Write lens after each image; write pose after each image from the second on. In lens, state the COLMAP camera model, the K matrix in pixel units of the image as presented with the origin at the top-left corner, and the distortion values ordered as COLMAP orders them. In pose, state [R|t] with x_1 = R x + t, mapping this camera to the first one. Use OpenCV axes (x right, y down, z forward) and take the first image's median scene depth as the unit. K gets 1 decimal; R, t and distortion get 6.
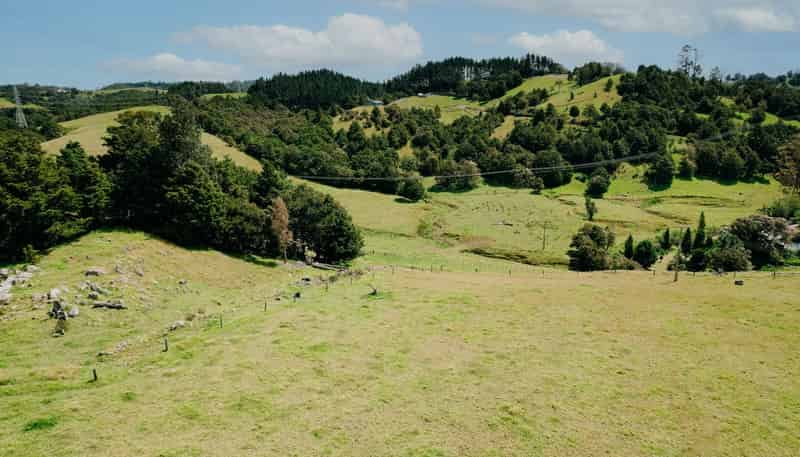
lens RADIAL K [[518.6, 0, 404.3], [0, 518.6, 230.0], [0, 0, 1]] dist [-0.060115, 0.062488]
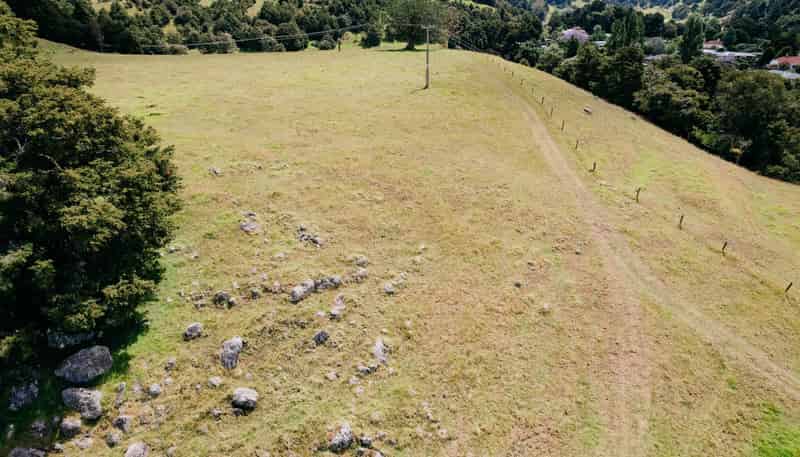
lens RADIAL K [[518.6, 0, 404.3], [0, 518.6, 230.0], [0, 0, 1]] dist [-0.060115, 0.062488]
pose [[0.920473, -0.157114, 0.357833, 0.006276], [0.087394, 0.975194, 0.203370, 0.106555], [-0.380909, -0.155925, 0.911371, -0.334767]]
